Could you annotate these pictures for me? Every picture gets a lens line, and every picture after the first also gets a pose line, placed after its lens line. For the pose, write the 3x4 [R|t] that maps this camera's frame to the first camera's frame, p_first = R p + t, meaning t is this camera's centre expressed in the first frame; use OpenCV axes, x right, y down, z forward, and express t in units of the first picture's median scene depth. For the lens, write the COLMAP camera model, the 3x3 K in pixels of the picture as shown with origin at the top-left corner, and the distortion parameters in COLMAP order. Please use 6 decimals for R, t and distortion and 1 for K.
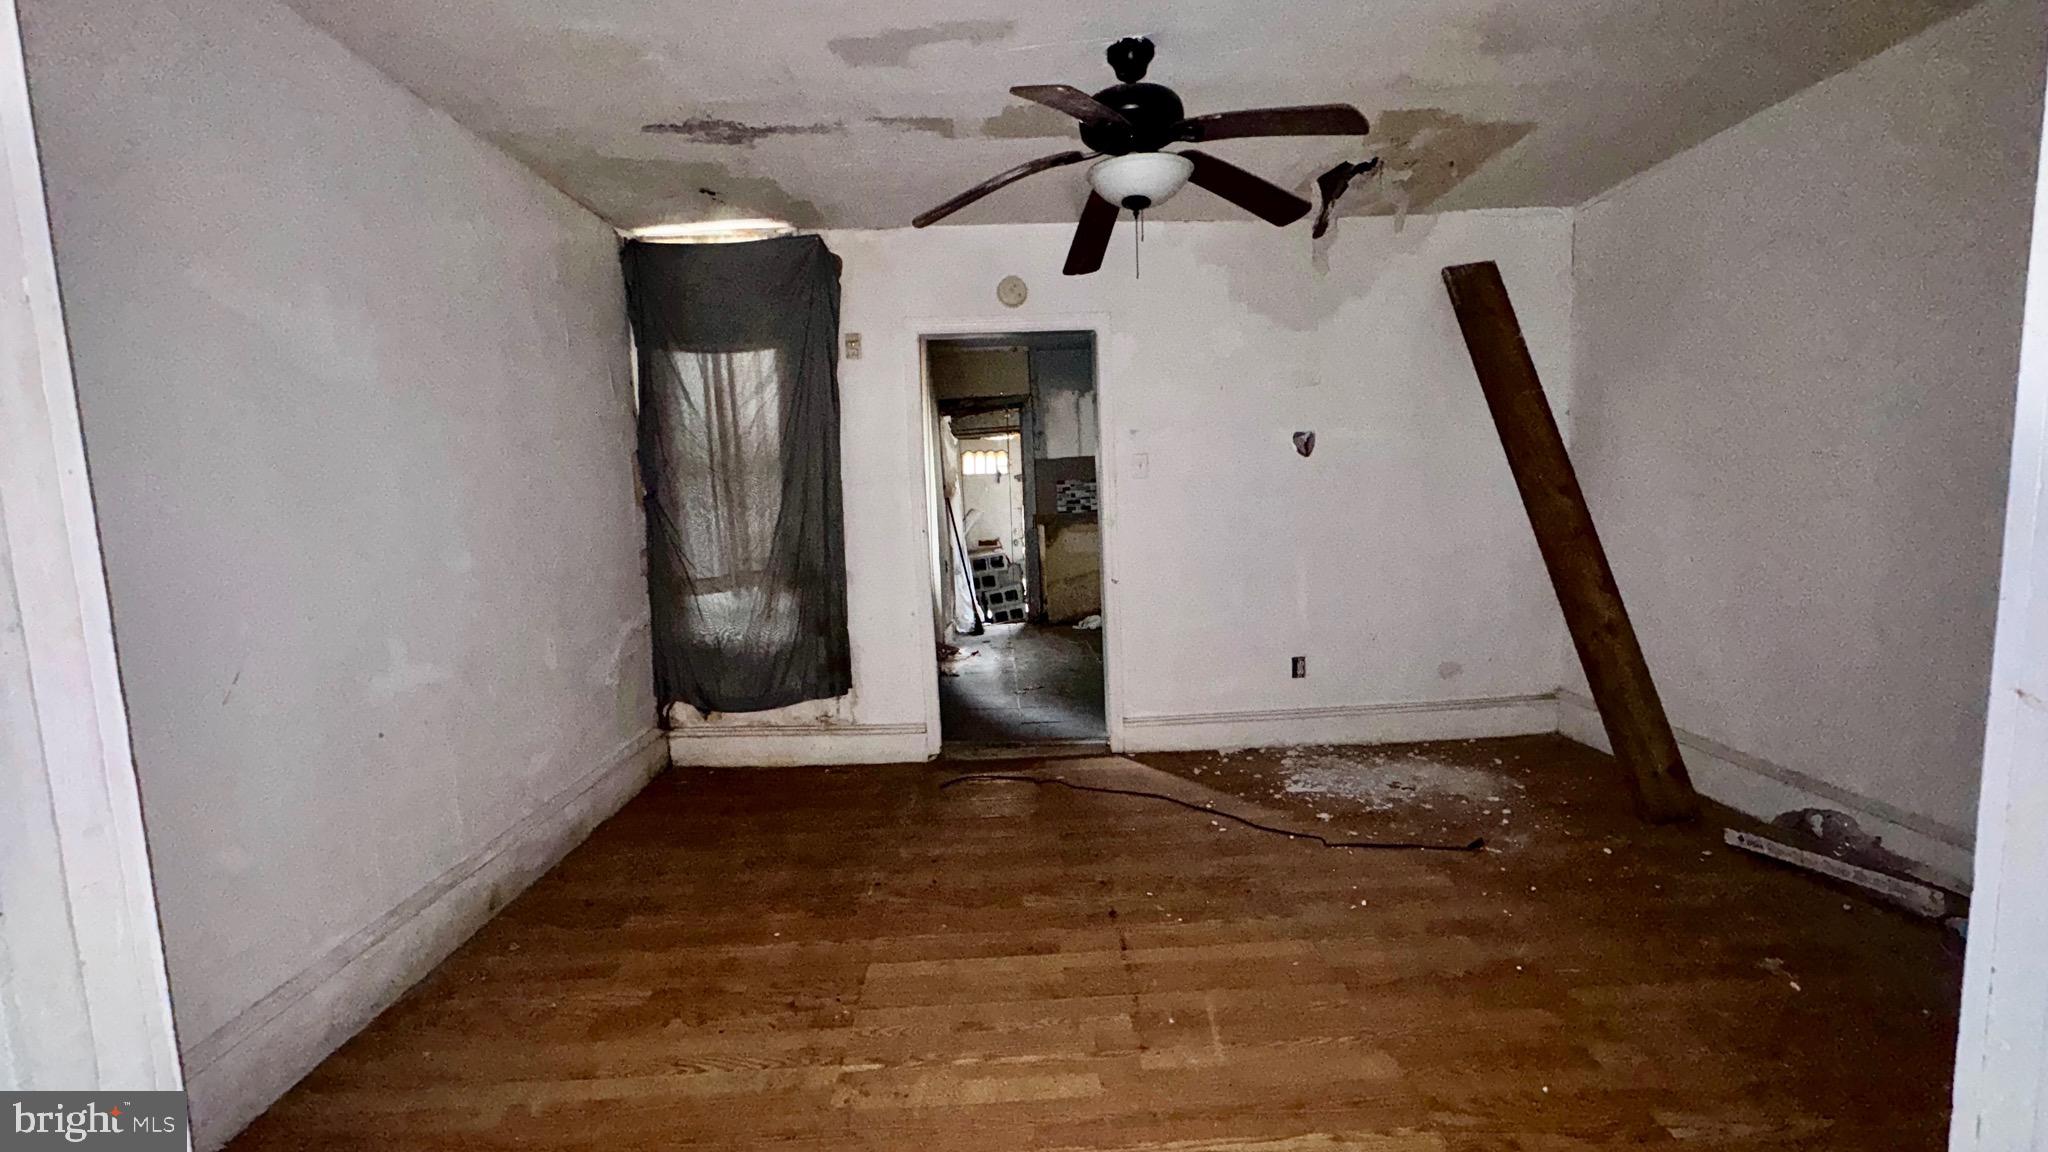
lens RADIAL K [[806.1, 0, 1020.1], [0, 806.1, 575.8], [0, 0, 1]] dist [0.000600, 0.000047]
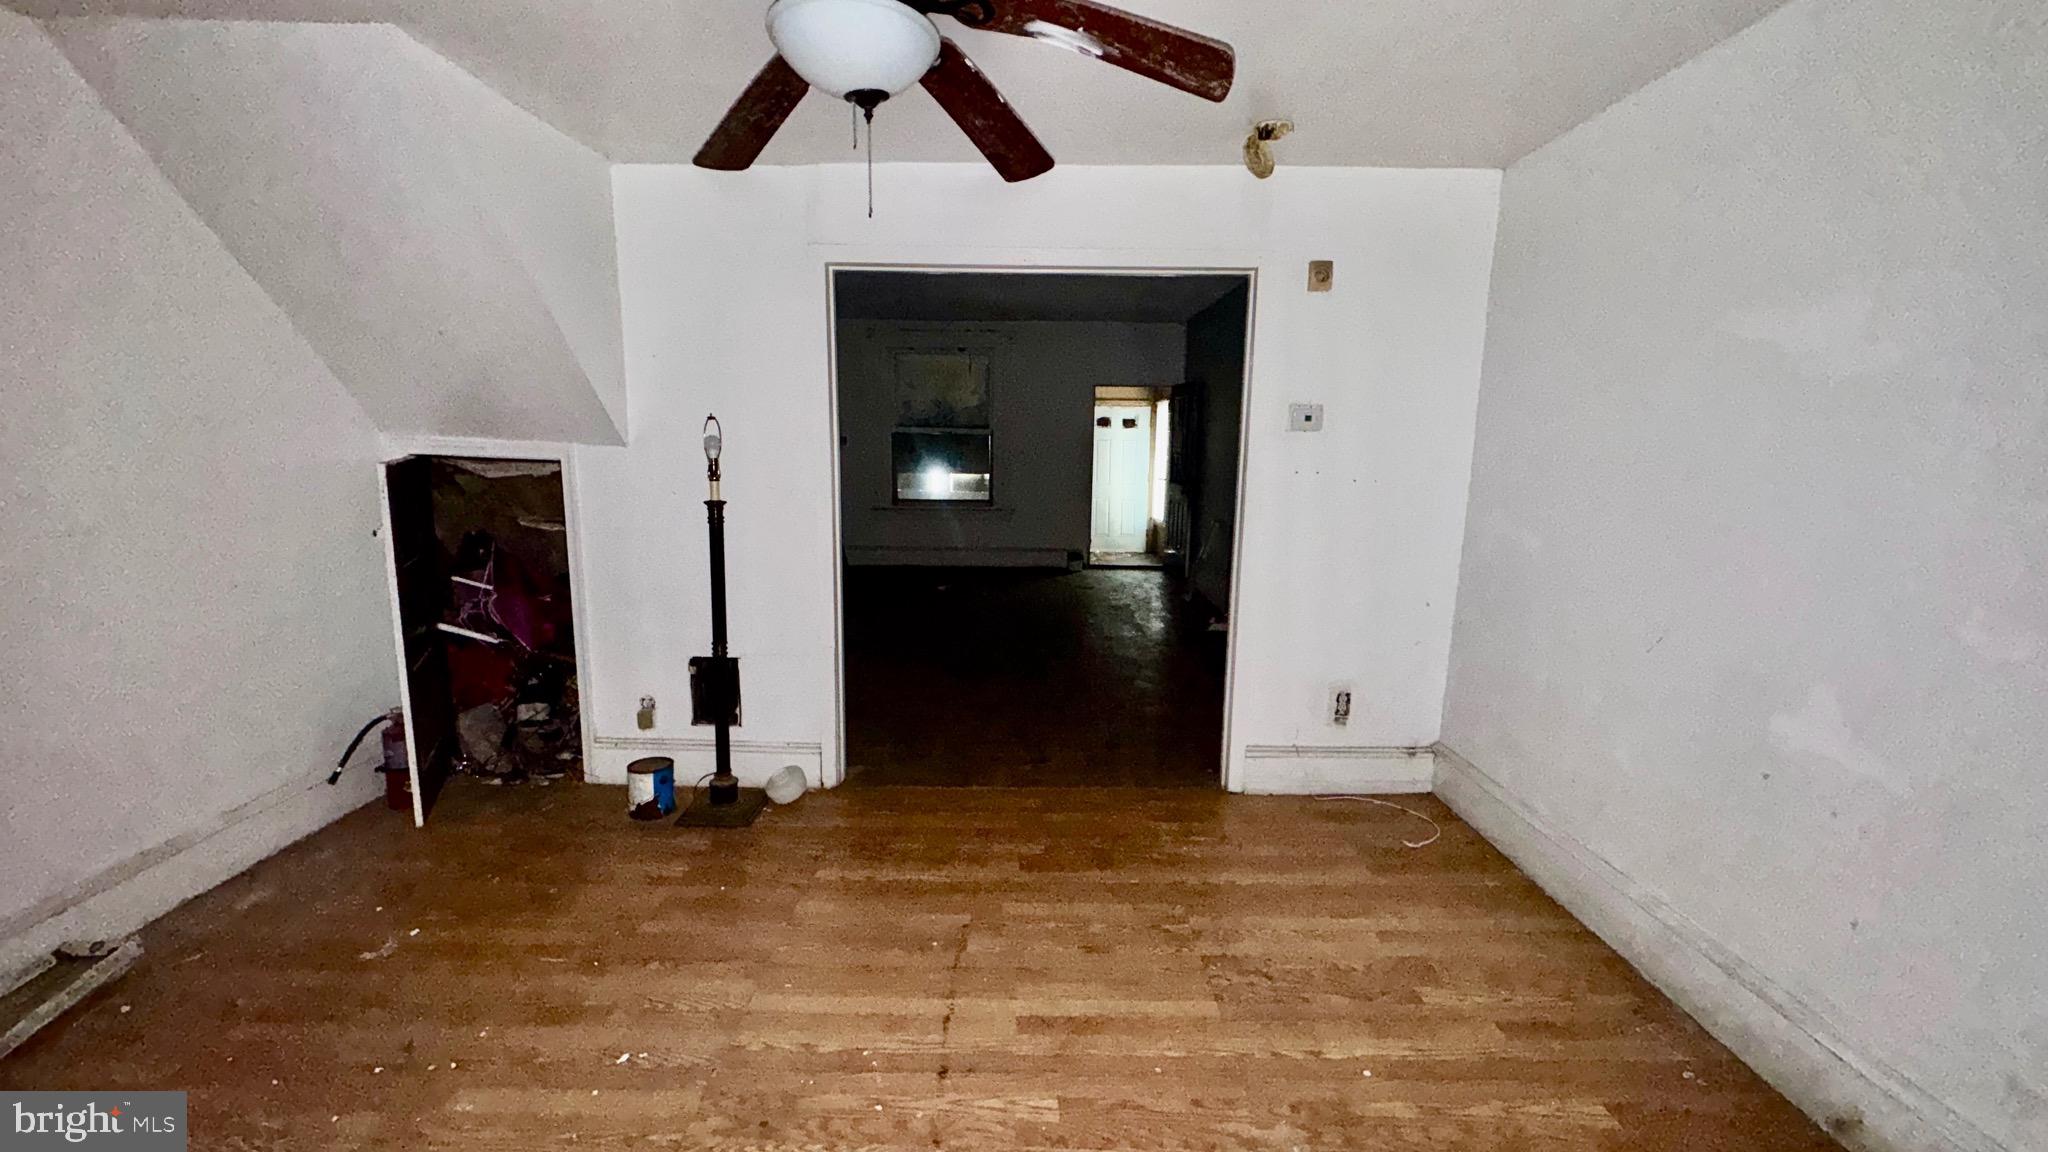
lens RADIAL K [[806.1, 0, 1023.8], [0, 806.1, 575.6], [0, 0, 1]] dist [0.000600, 0.000047]
pose [[-0.999223, 0.014539, 0.036632, 0.001859], [0.023316, 0.967440, 0.252023, -0.347596], [-0.031775, 0.252681, -0.967028, 2.399091]]
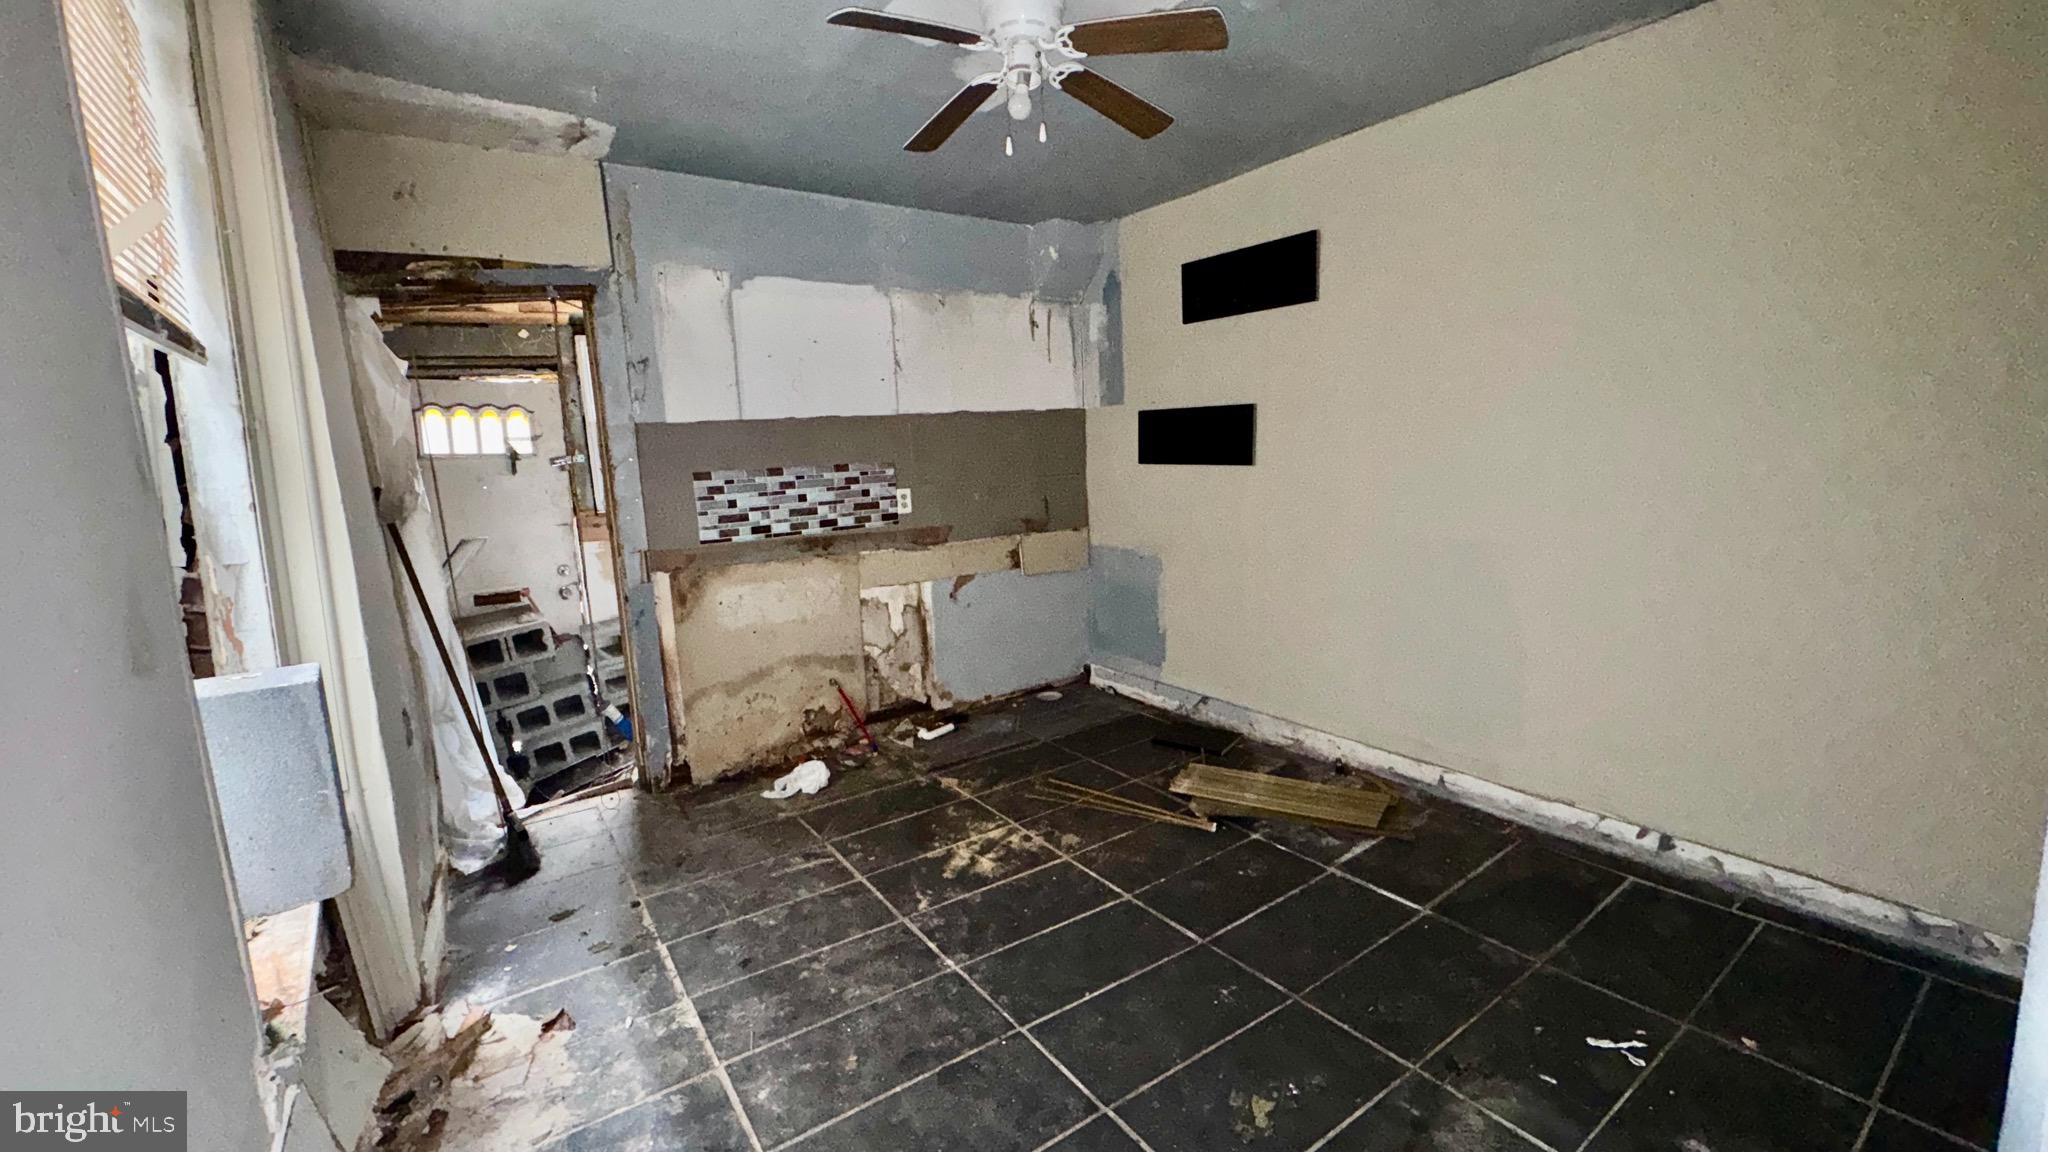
lens RADIAL K [[806.1, 0, 1007.5], [0, 806.1, 569.2], [0, 0, 1]] dist [0.000600, 0.000047]
pose [[0.840410, -0.073877, 0.536892, -0.043781], [0.063793, 0.997263, 0.037369, -0.059560], [-0.538183, 0.002845, 0.842823, 0.450145]]
